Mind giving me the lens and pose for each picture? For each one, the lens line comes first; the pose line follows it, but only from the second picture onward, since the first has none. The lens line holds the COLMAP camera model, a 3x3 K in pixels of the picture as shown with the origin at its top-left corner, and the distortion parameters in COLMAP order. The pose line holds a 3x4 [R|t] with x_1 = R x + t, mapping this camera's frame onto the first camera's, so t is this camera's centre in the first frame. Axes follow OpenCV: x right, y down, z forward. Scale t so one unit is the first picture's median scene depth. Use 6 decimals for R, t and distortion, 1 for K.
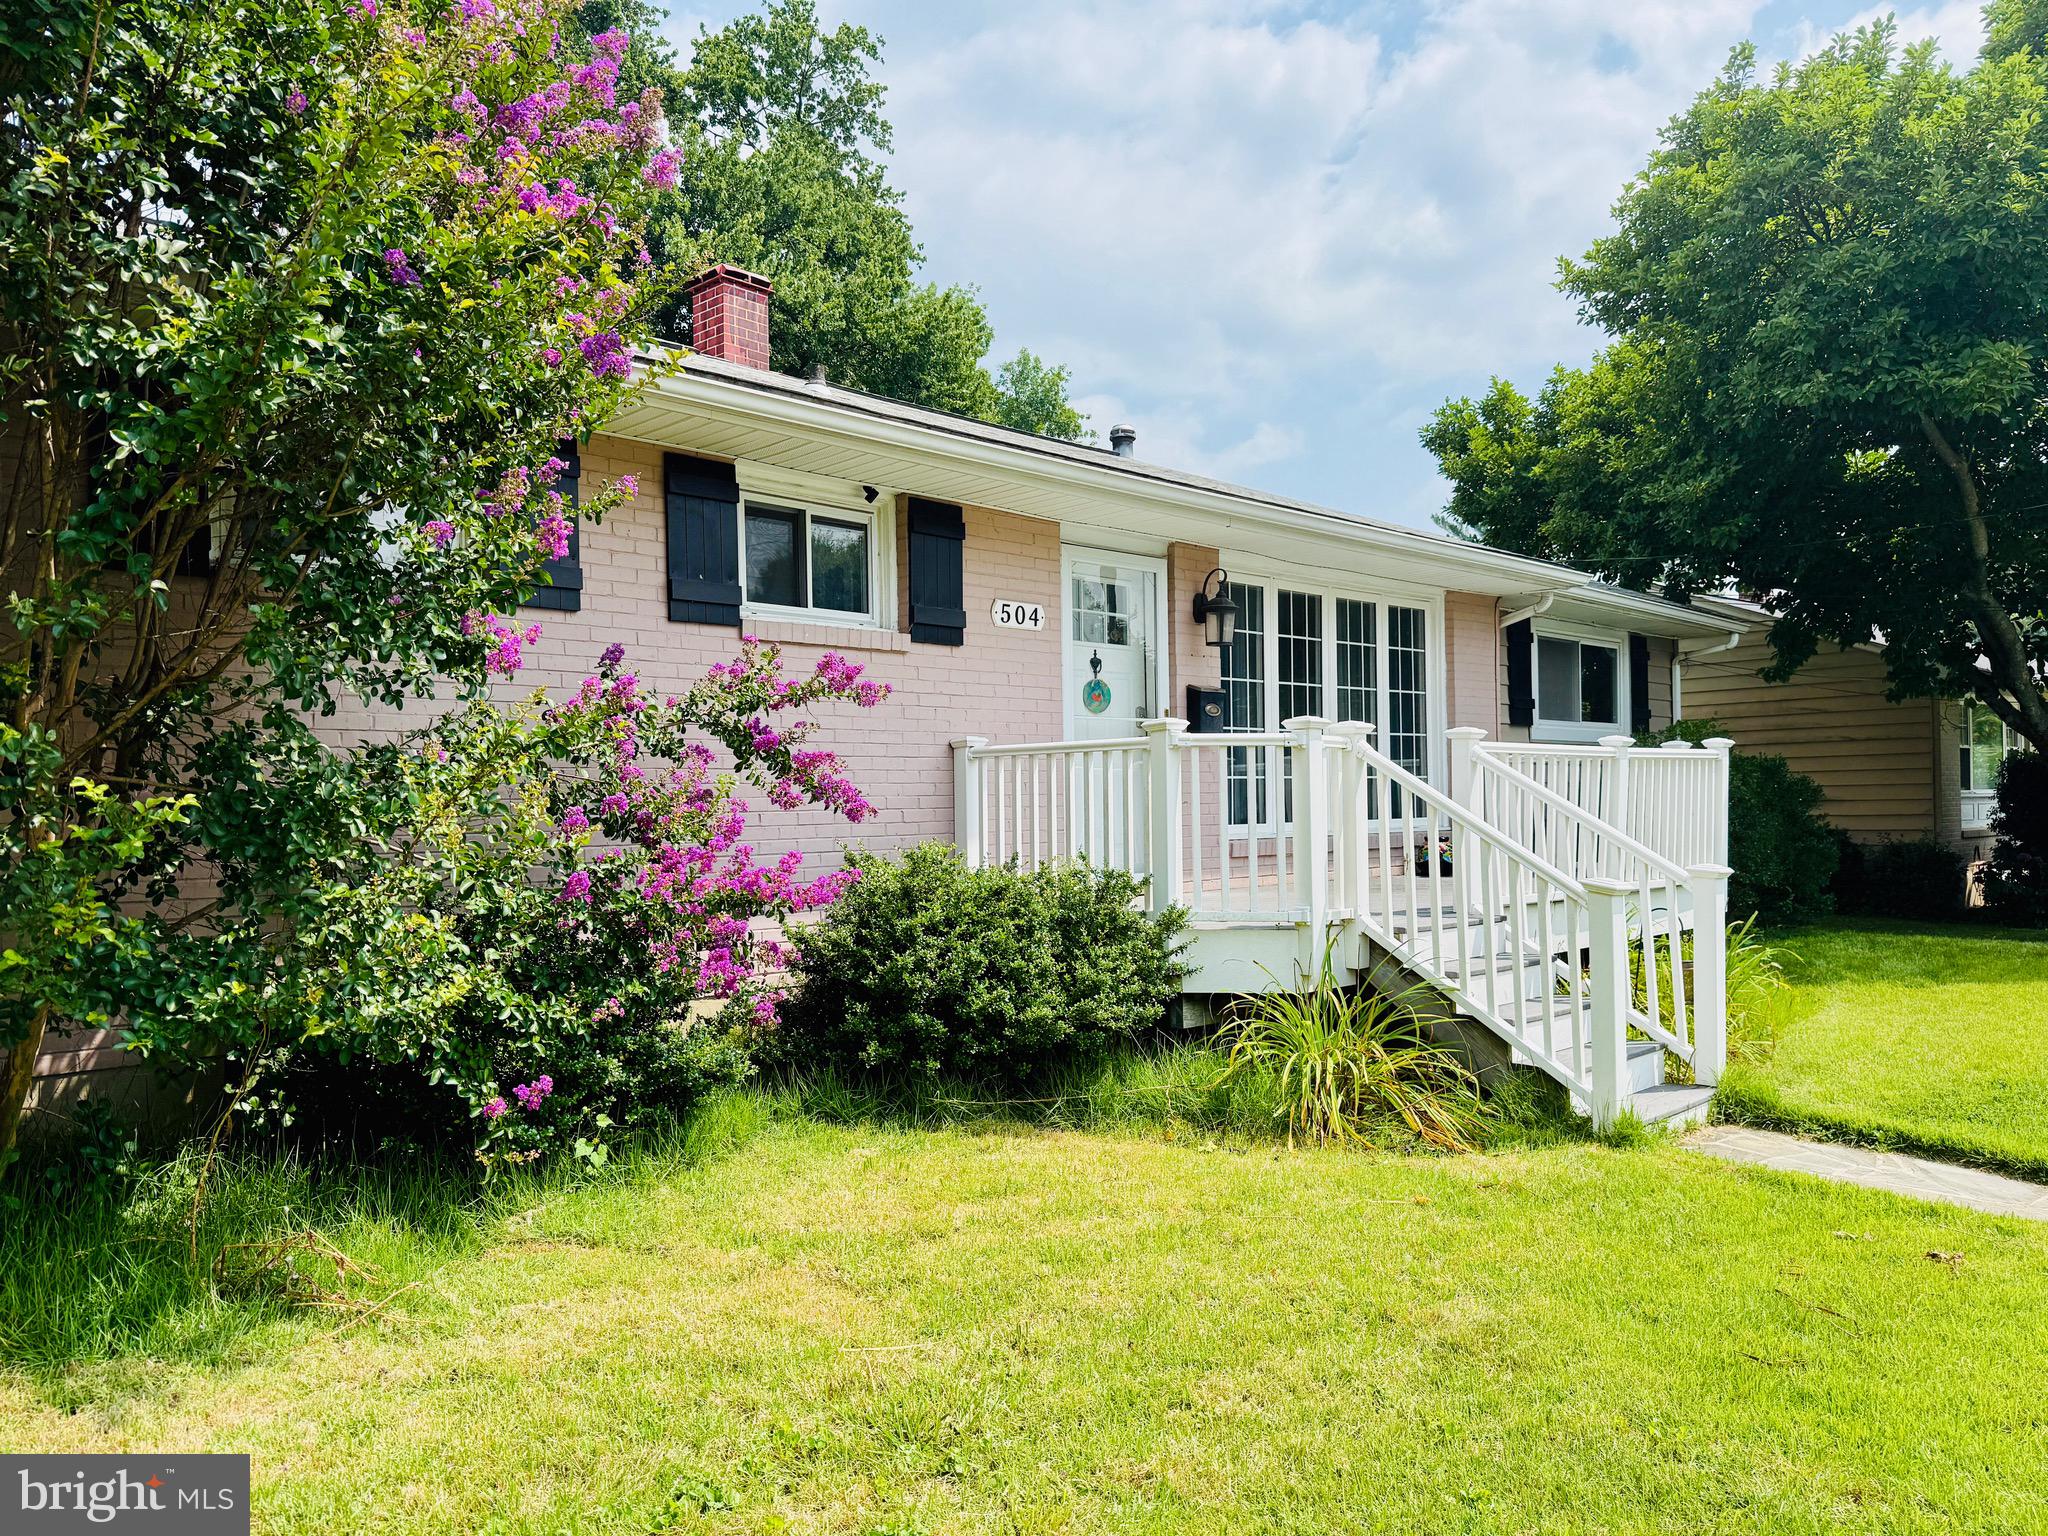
lens RADIAL K [[1435.3, 0, 1024.0], [0, 1435.3, 768.0], [0, 0, 1]] dist [0.059160, -0.061574]
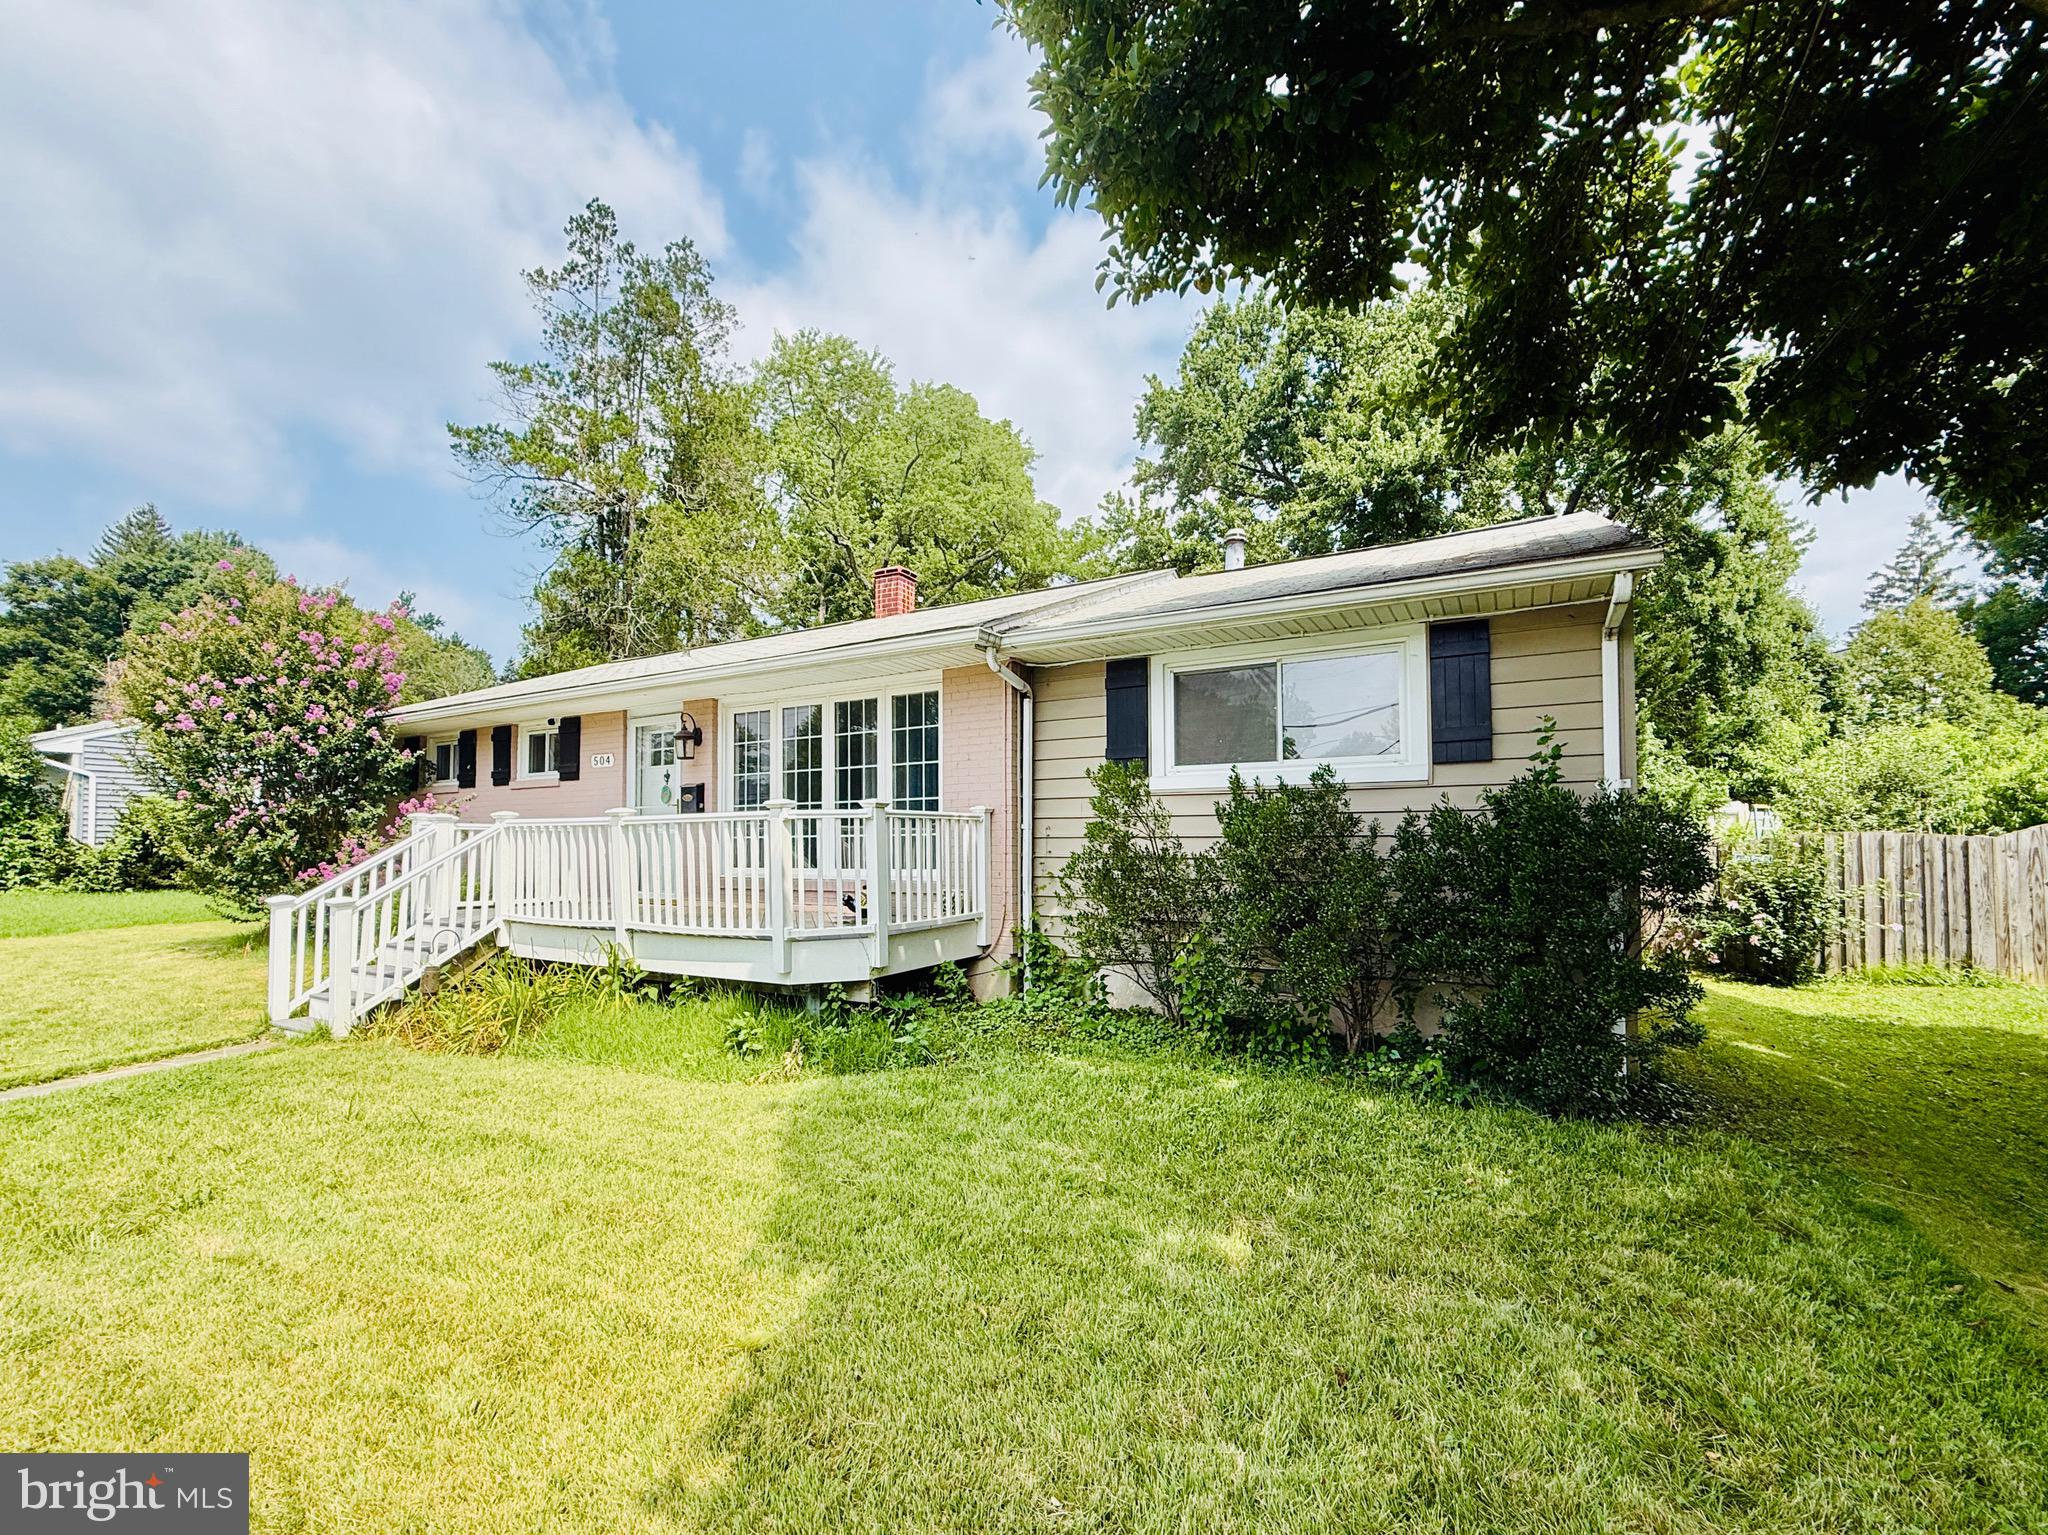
lens RADIAL K [[841.5, 0, 1021.5], [0, 841.5, 821.2], [0, 0, 1]] dist [-0.000748, -0.000020]
pose [[0.274928, -0.008871, -0.961424, 0.996622], [0.021700, 0.999760, -0.003020, -0.001989], [0.961220, -0.020033, 0.275055, 0.932604]]
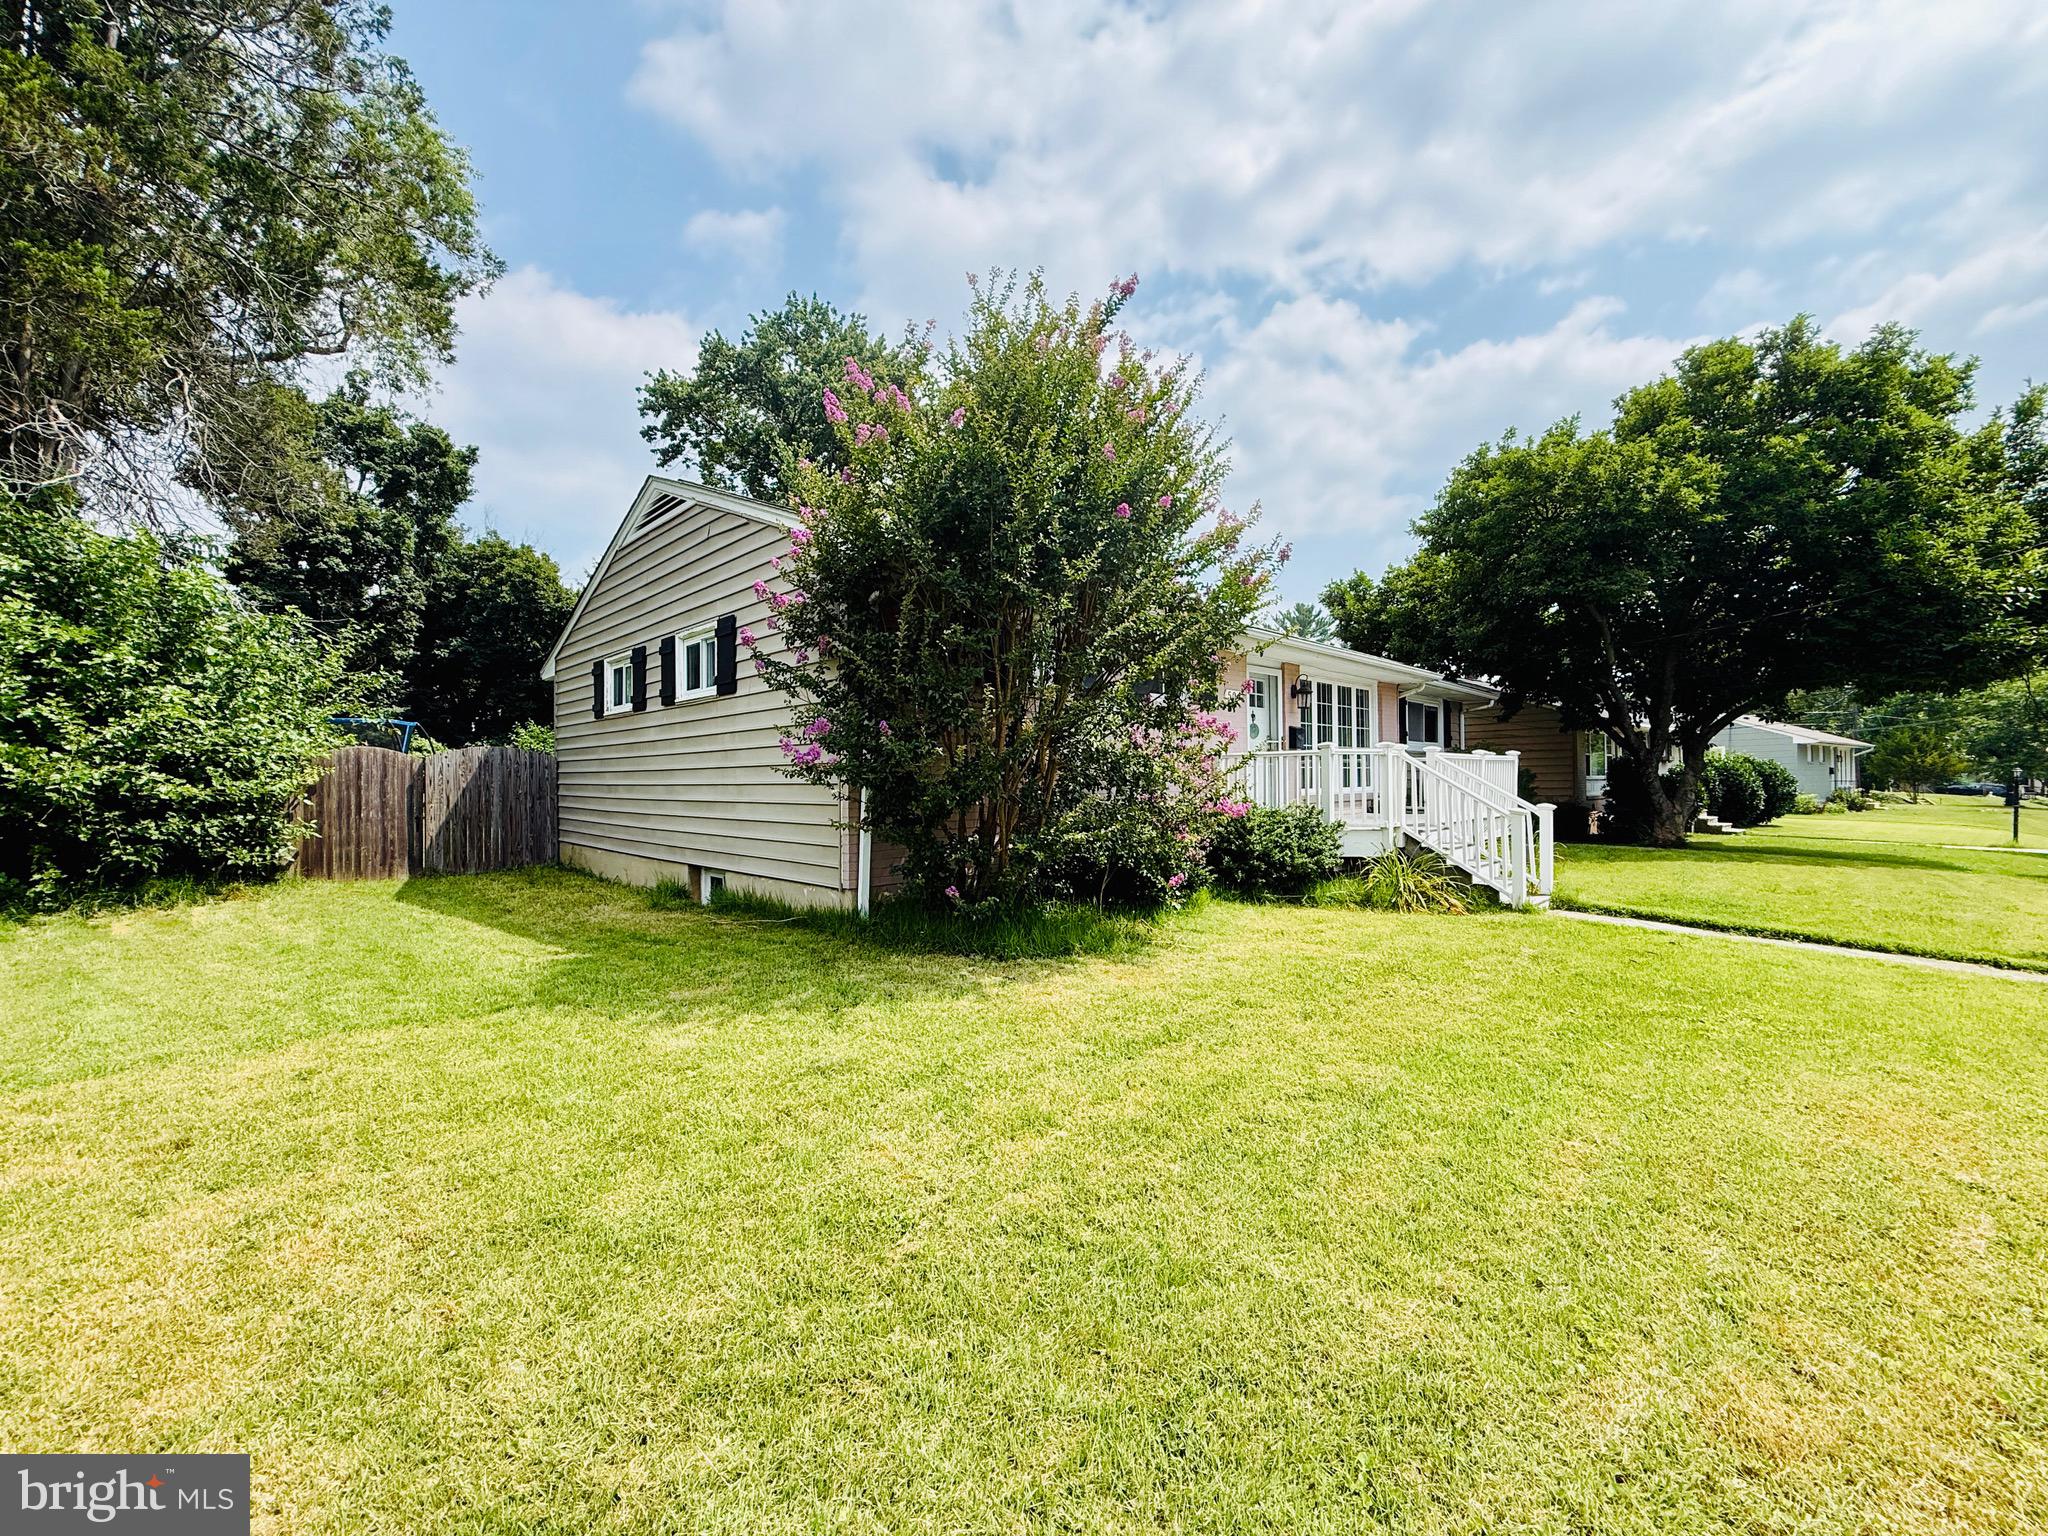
lens RADIAL K [[810.9, 0, 1024.0], [0, 810.9, 768.0], [0, 0, 1]] dist [0.000687, 0.000052]
pose [[0.999965, 0.003286, 0.007663, -0.259970], [-0.003319, 0.999985, 0.004251, 0.002988], [-0.007649, -0.004276, 0.999962, -0.216991]]
